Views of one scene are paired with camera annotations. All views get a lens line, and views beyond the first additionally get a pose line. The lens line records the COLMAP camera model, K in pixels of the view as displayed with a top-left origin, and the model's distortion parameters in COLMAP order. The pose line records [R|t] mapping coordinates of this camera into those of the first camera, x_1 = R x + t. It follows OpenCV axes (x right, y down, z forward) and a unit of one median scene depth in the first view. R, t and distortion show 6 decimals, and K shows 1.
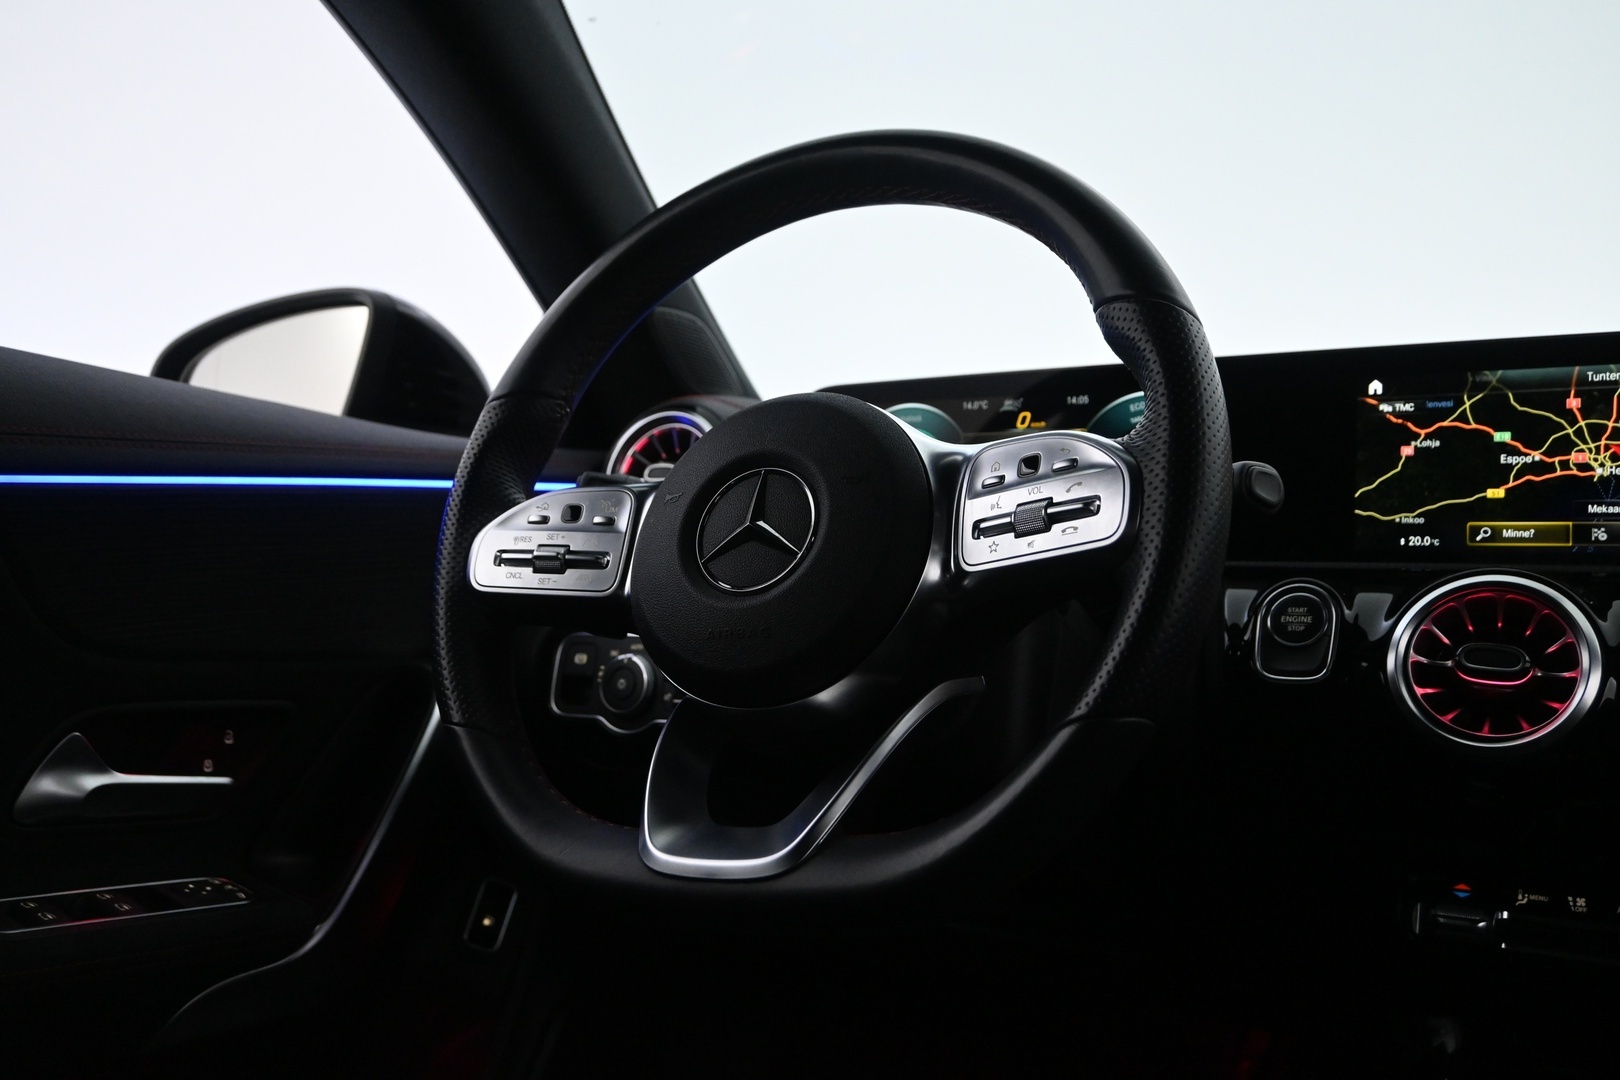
lens RADIAL K [[1357.9, 0, 810.0], [0, 1357.9, 540.0], [0, 0, 1]] dist [0.002434, -0.006618]
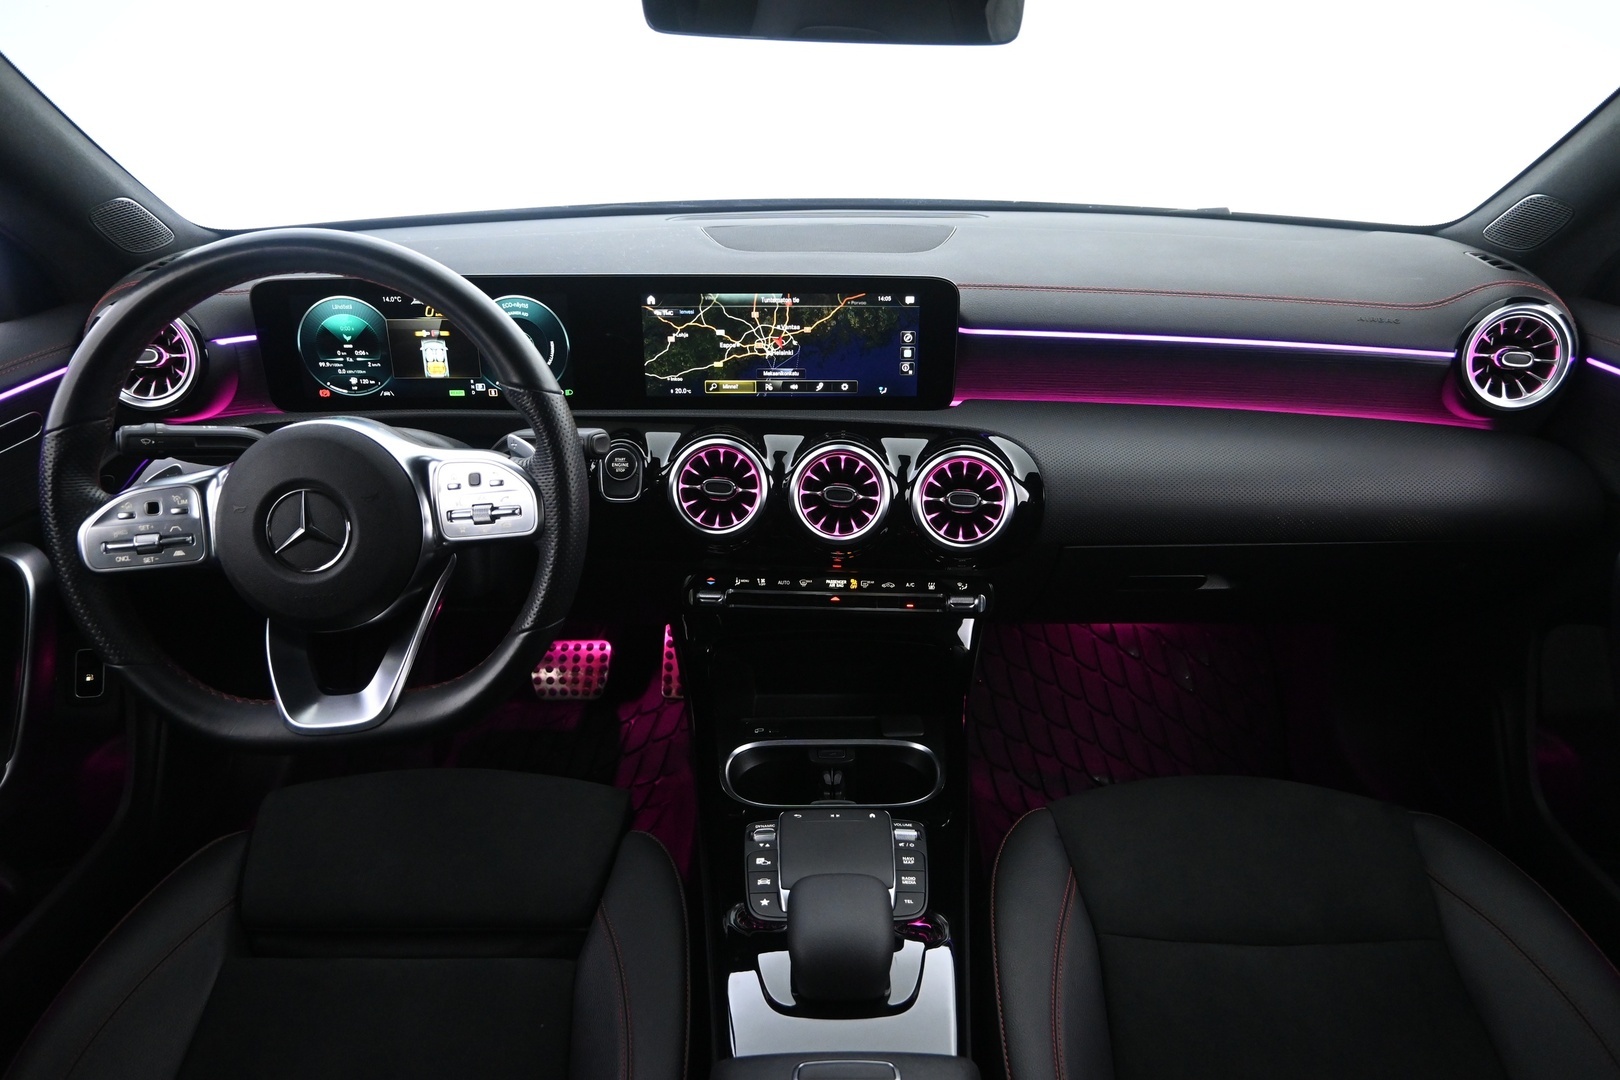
lens RADIAL K [[1114.8, 0, 810.0], [0, 1114.8, 540.0], [0, 0, 1]] dist [0.002957, 0.001186]
pose [[0.866284, -0.231328, 0.442763, -0.094715], [0.006769, 0.891675, 0.452625, -0.499887], [-0.499506, -0.389104, 0.774010, -0.289600]]
